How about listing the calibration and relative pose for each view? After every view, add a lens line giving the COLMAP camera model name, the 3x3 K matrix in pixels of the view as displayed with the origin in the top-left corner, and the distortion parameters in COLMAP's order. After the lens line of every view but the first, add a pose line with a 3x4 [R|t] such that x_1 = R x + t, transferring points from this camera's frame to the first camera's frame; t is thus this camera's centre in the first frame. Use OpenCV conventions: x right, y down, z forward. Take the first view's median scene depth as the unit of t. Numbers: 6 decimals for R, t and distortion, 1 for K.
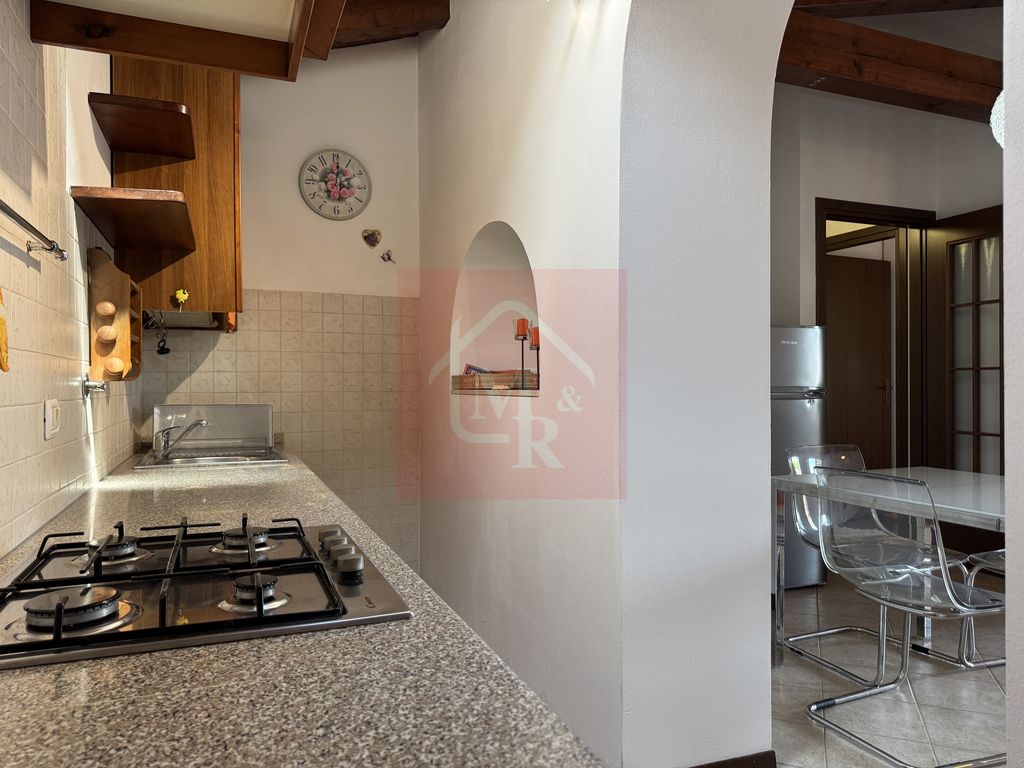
lens RADIAL K [[719.2, 0, 515.6], [0, 719.2, 383.8], [0, 0, 1]] dist [0.094852, -0.157950]
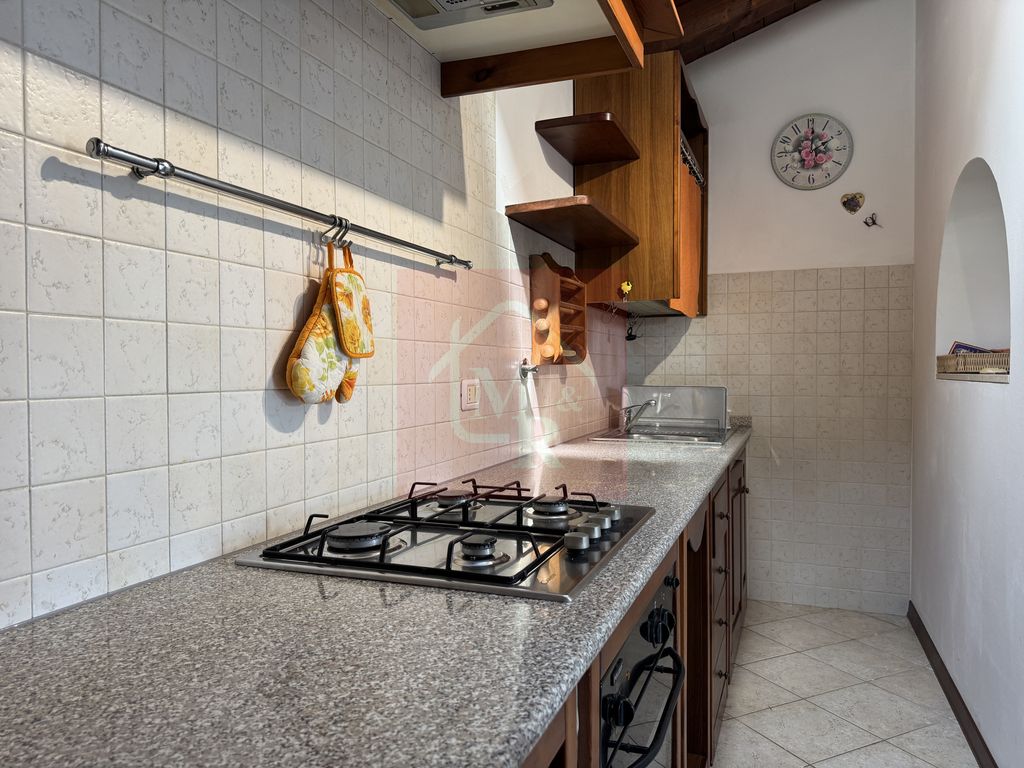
lens RADIAL K [[719.2, 0, 515.6], [0, 719.2, 383.8], [0, 0, 1]] dist [0.094852, -0.157950]
pose [[0.732105, 0.014911, -0.681029, 0.136971], [0.001195, 0.999731, 0.023173, 0.000194], [0.681191, -0.017779, 0.731890, 0.067251]]
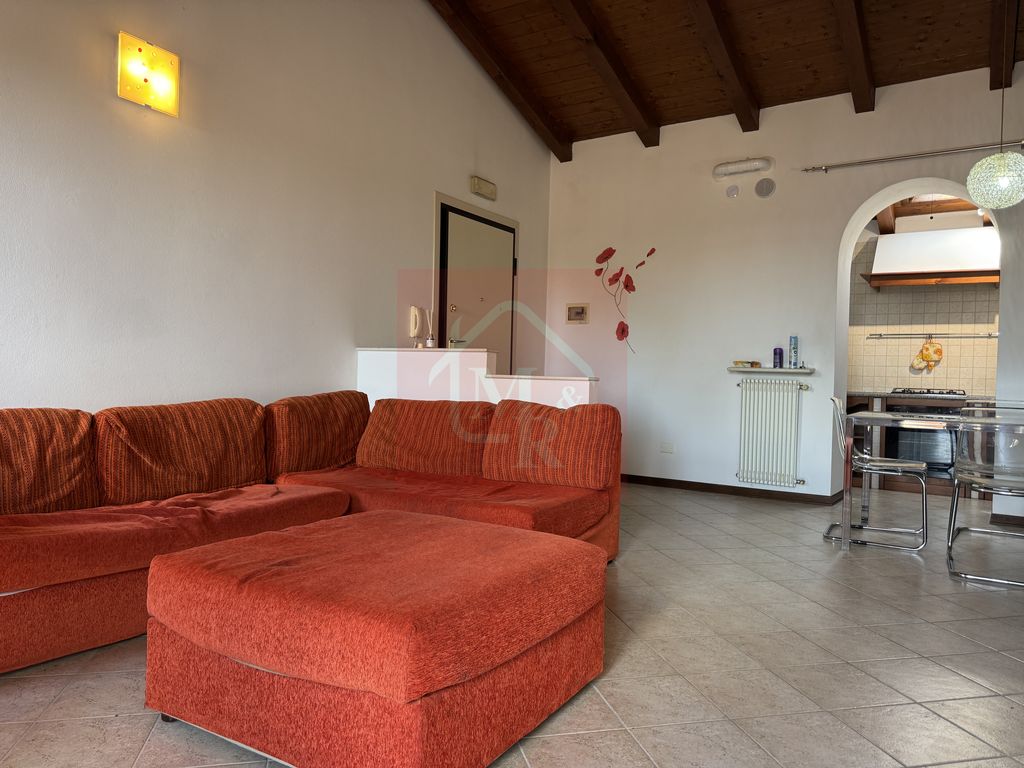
lens RADIAL K [[719.2, 0, 515.6], [0, 719.2, 383.8], [0, 0, 1]] dist [0.094852, -0.157950]
pose [[-0.812651, -0.008923, -0.582683, 2.011776], [-0.019968, 0.999722, 0.012539, 0.058982], [0.582409, 0.021825, -0.812603, 1.350927]]
